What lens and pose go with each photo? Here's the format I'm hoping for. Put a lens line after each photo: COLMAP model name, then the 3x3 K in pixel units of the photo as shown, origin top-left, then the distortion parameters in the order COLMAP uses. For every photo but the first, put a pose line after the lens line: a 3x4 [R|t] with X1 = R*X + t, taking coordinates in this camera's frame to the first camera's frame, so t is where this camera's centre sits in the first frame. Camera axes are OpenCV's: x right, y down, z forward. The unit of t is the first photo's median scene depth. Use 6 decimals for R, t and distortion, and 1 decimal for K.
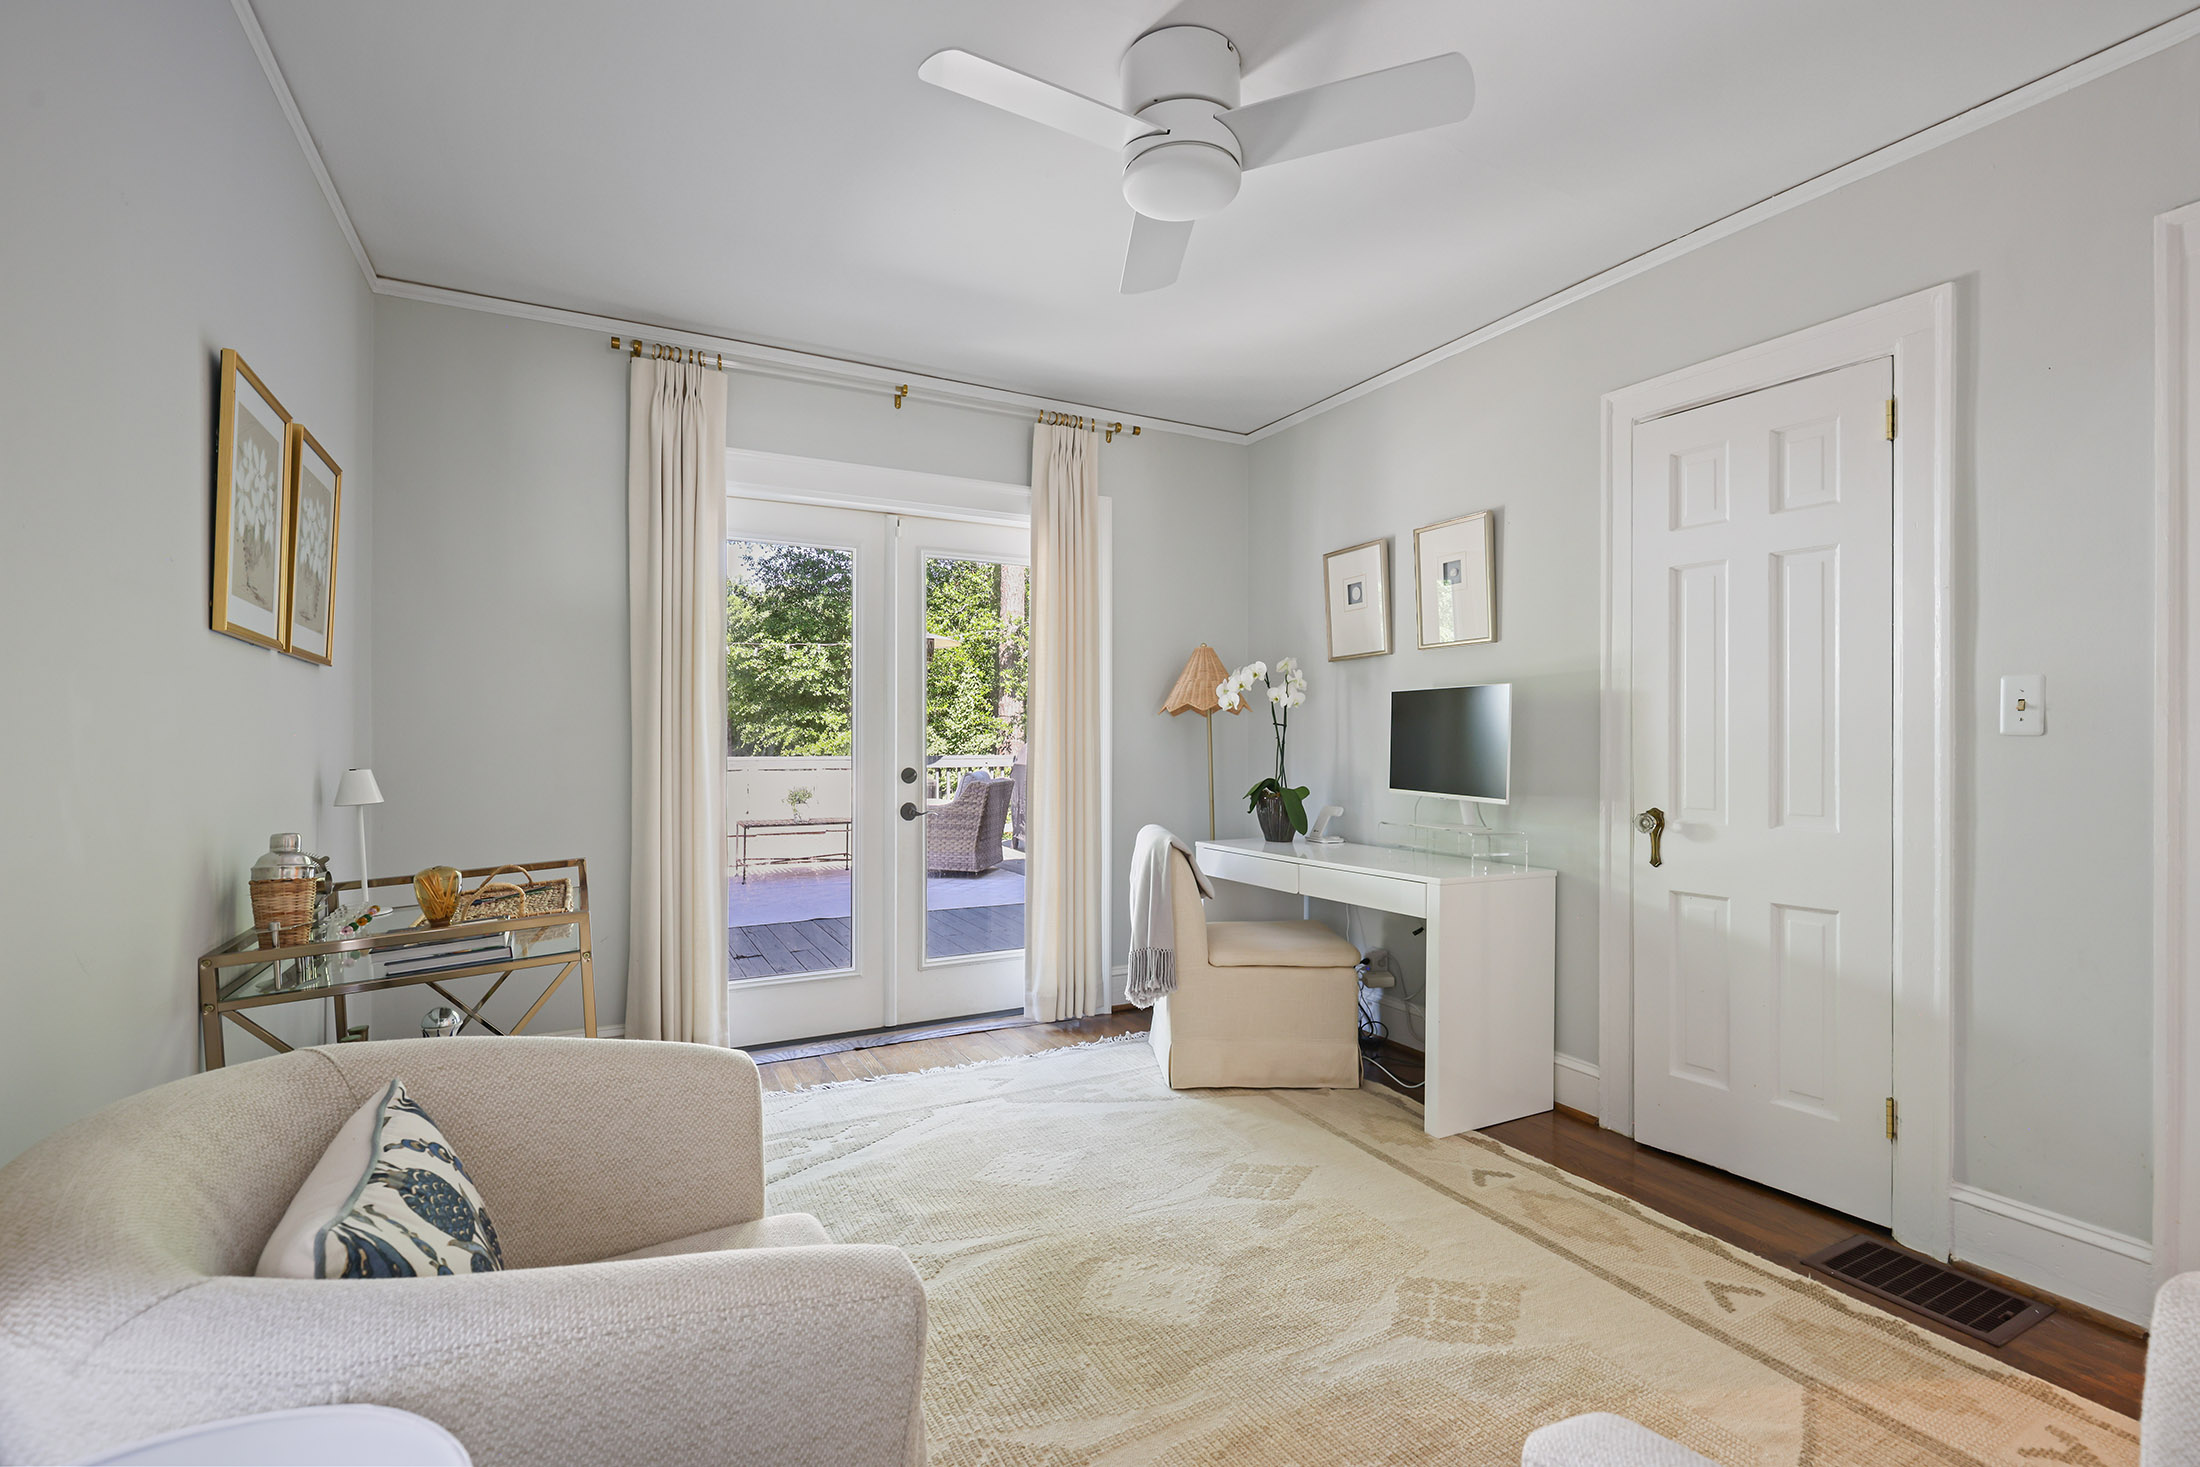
lens RADIAL K [[991.1, 0, 1098.7], [0, 991.1, 730.9], [0, 0, 1]] dist [-0.002872, -0.000287]
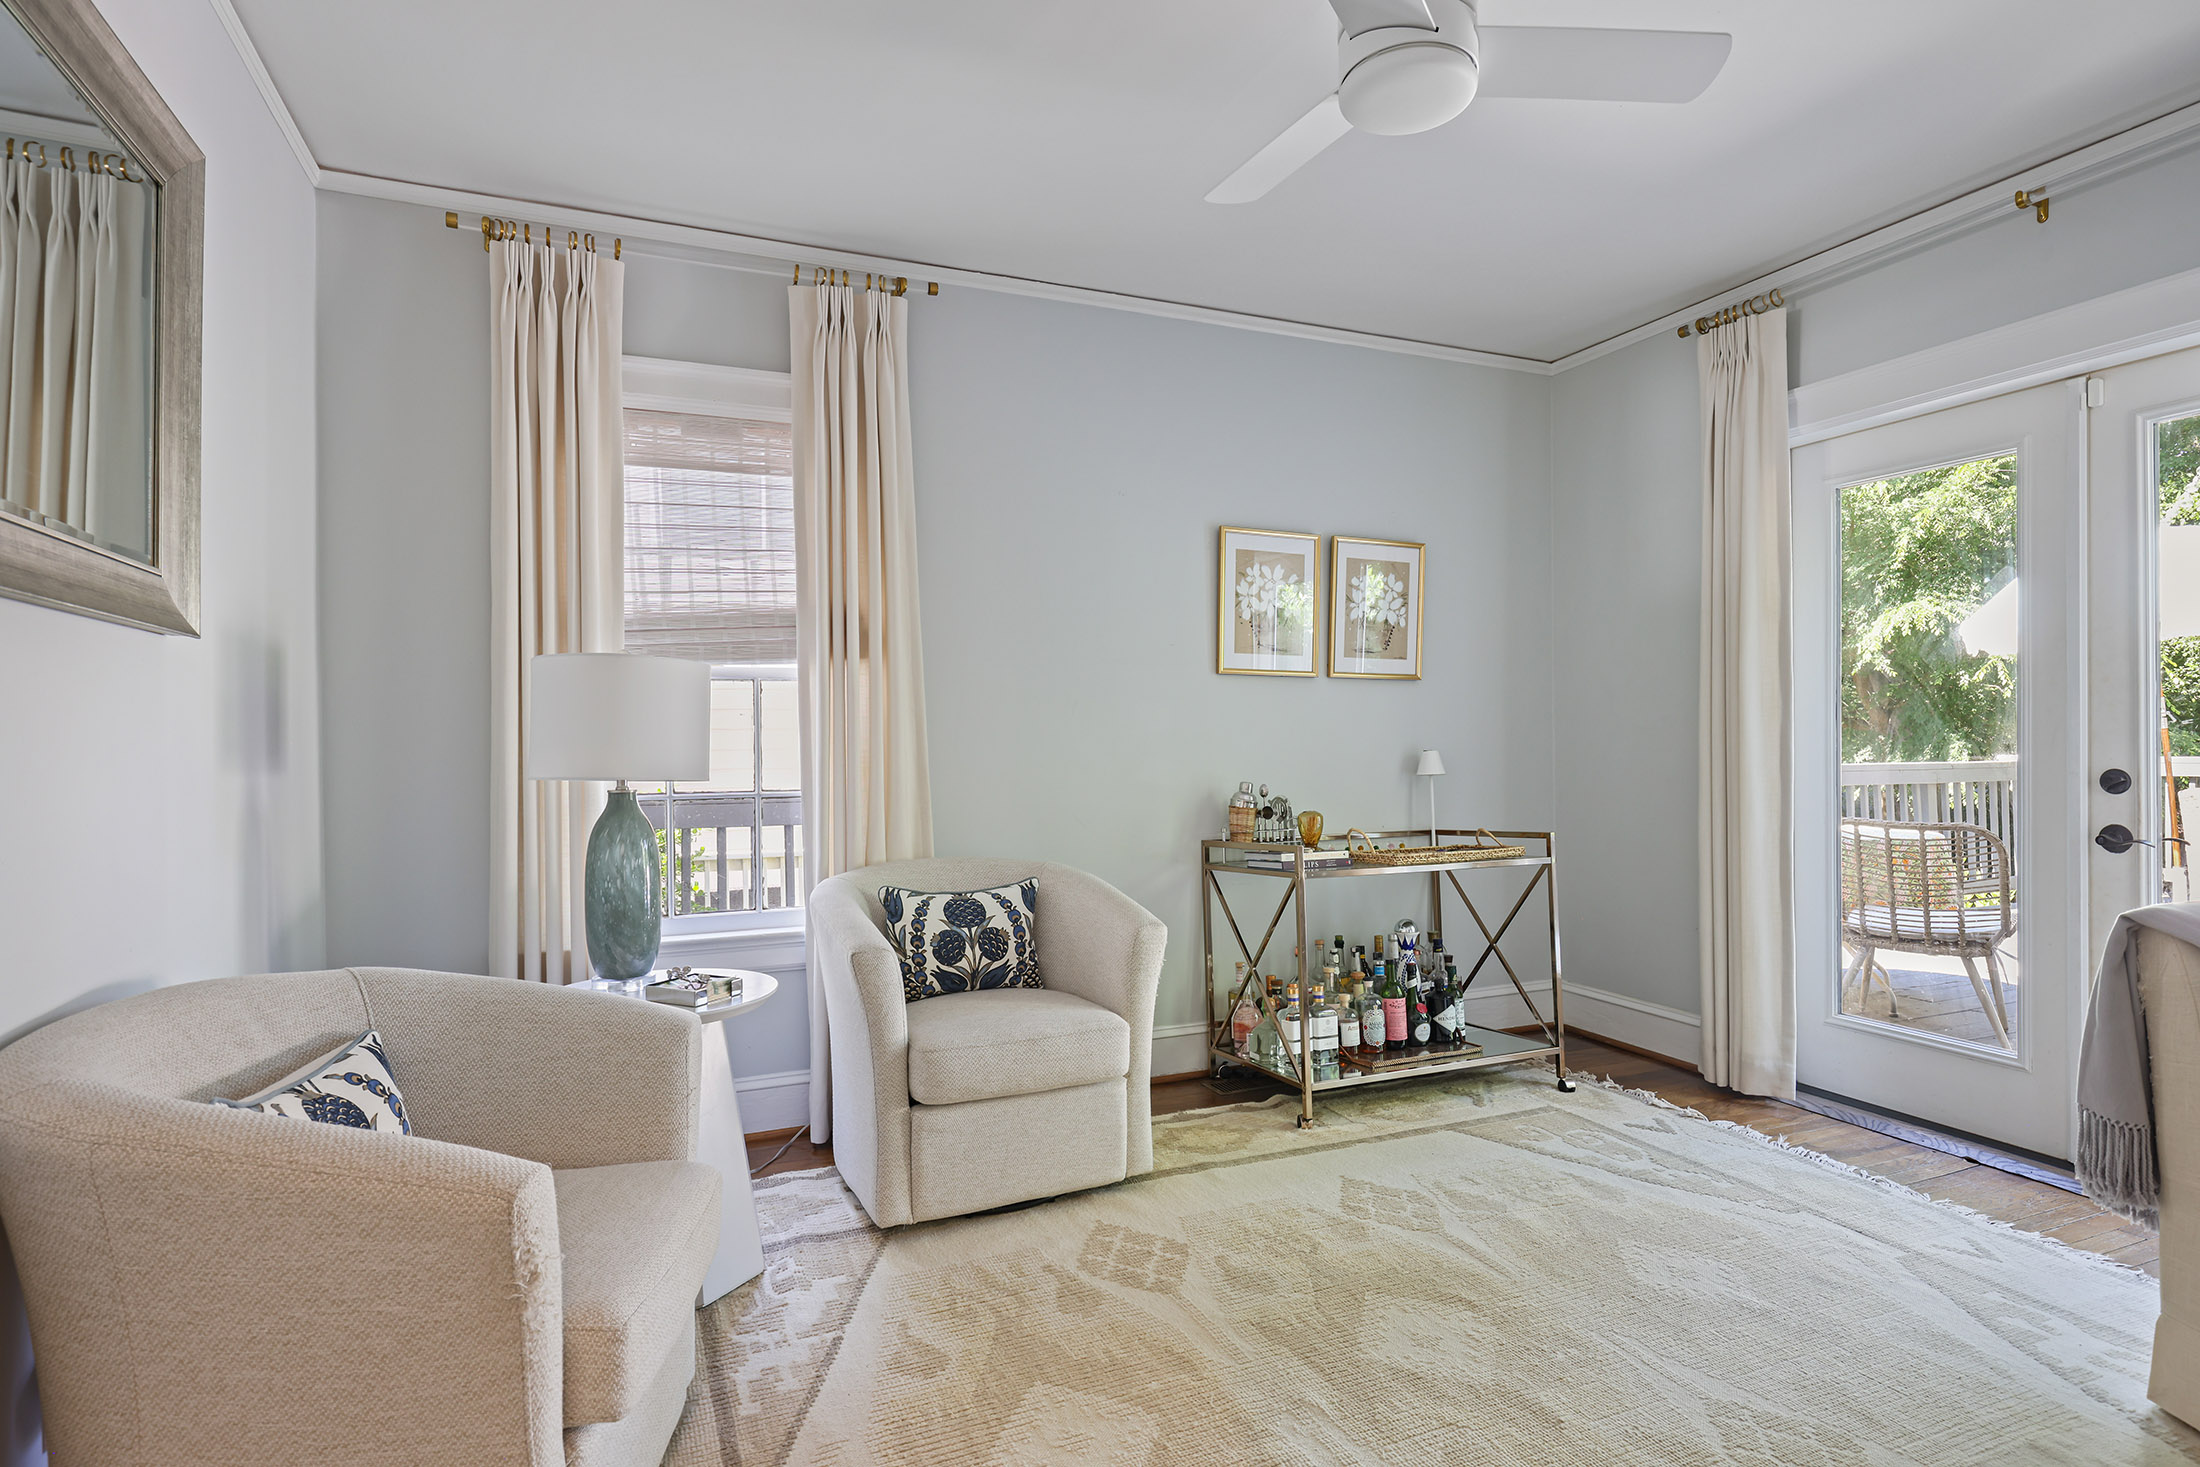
lens RADIAL K [[1111.5, 0, 1095.8], [0, 1111.5, 735.0], [0, 0, 1]] dist [0.002467, -0.001629]
pose [[-0.087248, -0.003492, -0.996180, 0.745082], [0.011982, 0.999918, -0.004555, 0.014385], [0.996115, -0.012333, -0.087199, 0.548024]]
